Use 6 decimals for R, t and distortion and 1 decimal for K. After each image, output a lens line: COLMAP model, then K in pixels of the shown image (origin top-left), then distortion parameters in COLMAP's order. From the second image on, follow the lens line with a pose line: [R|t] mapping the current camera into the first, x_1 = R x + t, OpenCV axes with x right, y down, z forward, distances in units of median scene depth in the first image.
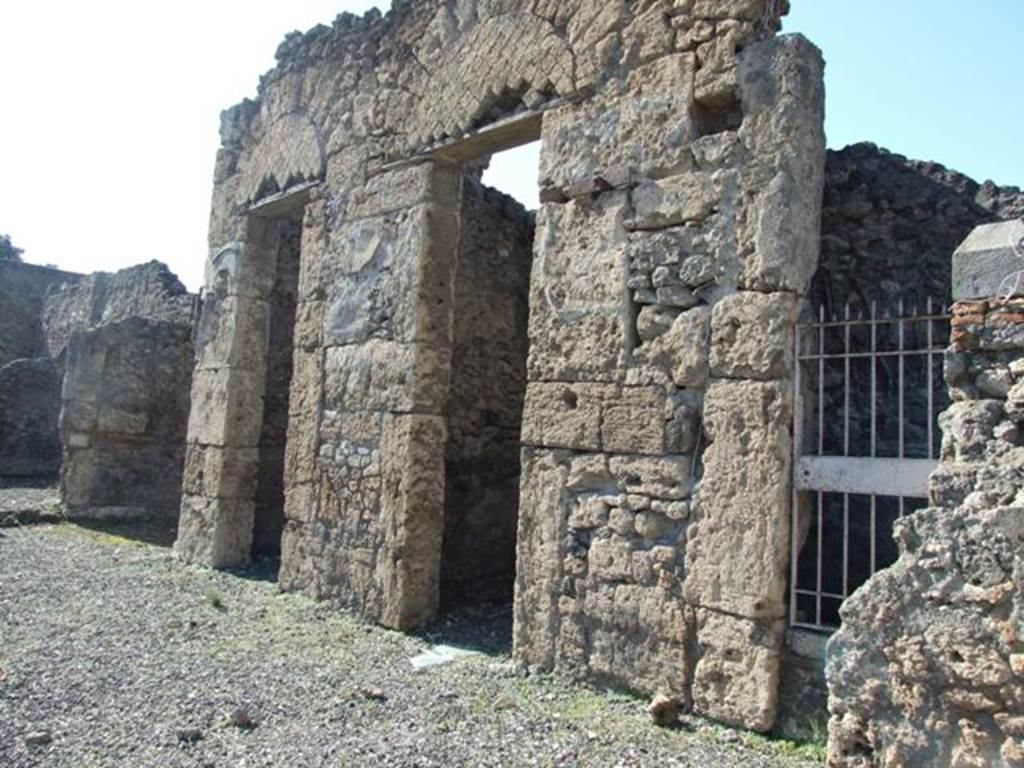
lens RADIAL K [[834.2, 0, 535.9], [0, 834.2, 367.4], [0, 0, 1]] dist [-0.049387, 0.011266]
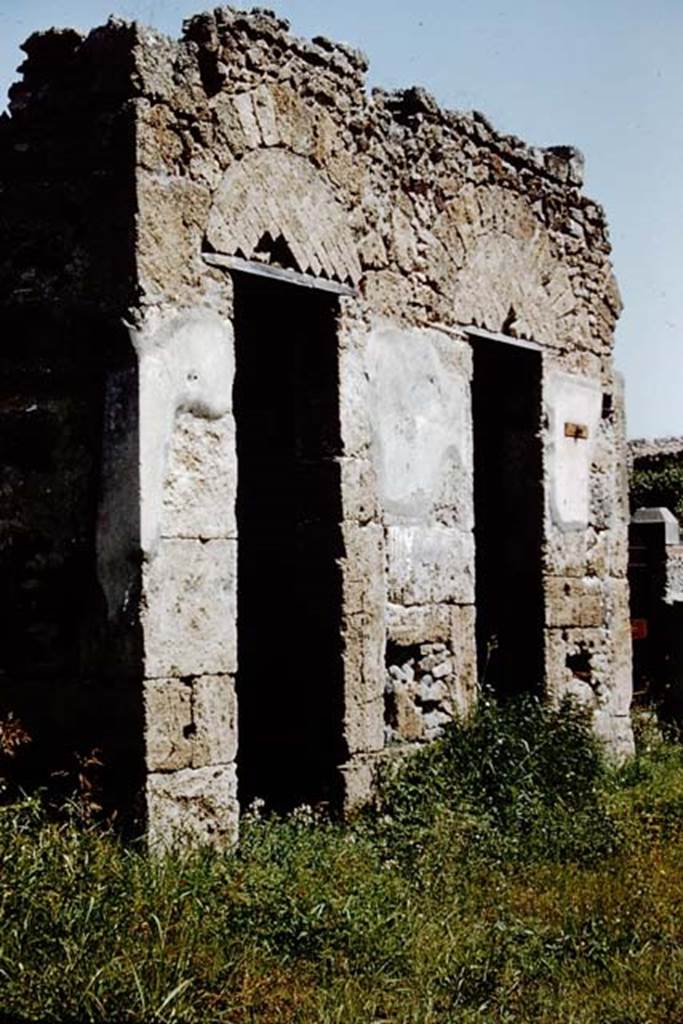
lens RADIAL K [[1635.5, 0, 340.2], [0, 1635.5, 447.0], [0, 0, 1]] dist [-0.221867, 0.094553]
pose [[-0.182466, 0.038017, 0.982477, -2.618744], [-0.093971, 0.994004, -0.055915, -0.010225], [-0.978711, -0.102527, -0.177799, 1.962653]]
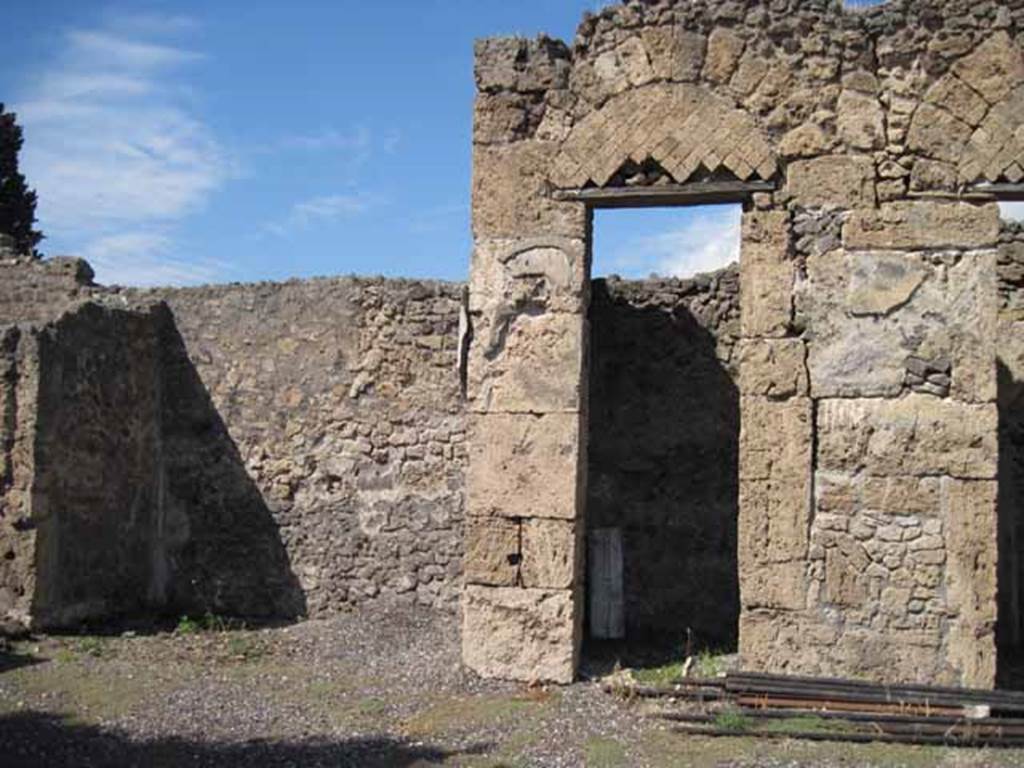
lens RADIAL K [[1066.0, 0, 527.3], [0, 1066.0, 412.7], [0, 0, 1]] dist [-0.134322, 0.070413]
pose [[0.858999, -0.015116, 0.511753, -1.538248], [-0.027708, 0.996727, 0.075949, -0.120485], [-0.511226, -0.079420, 0.855769, 0.363239]]
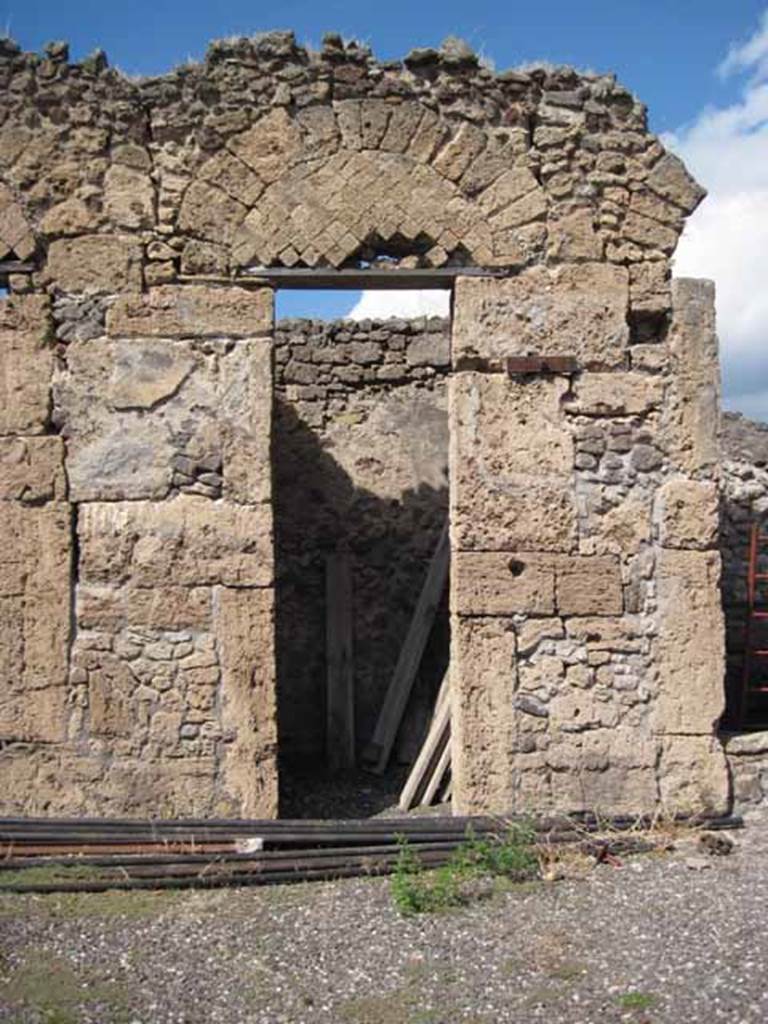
lens RADIAL K [[1066.2, 0, 403.4], [0, 1066.2, 490.6], [0, 0, 1]] dist [-0.131813, 0.065414]
pose [[0.664766, 0.003810, 0.747042, -1.123437], [-0.022775, 0.999626, 0.015168, -0.081659], [-0.746705, -0.027097, 0.664603, 0.236307]]
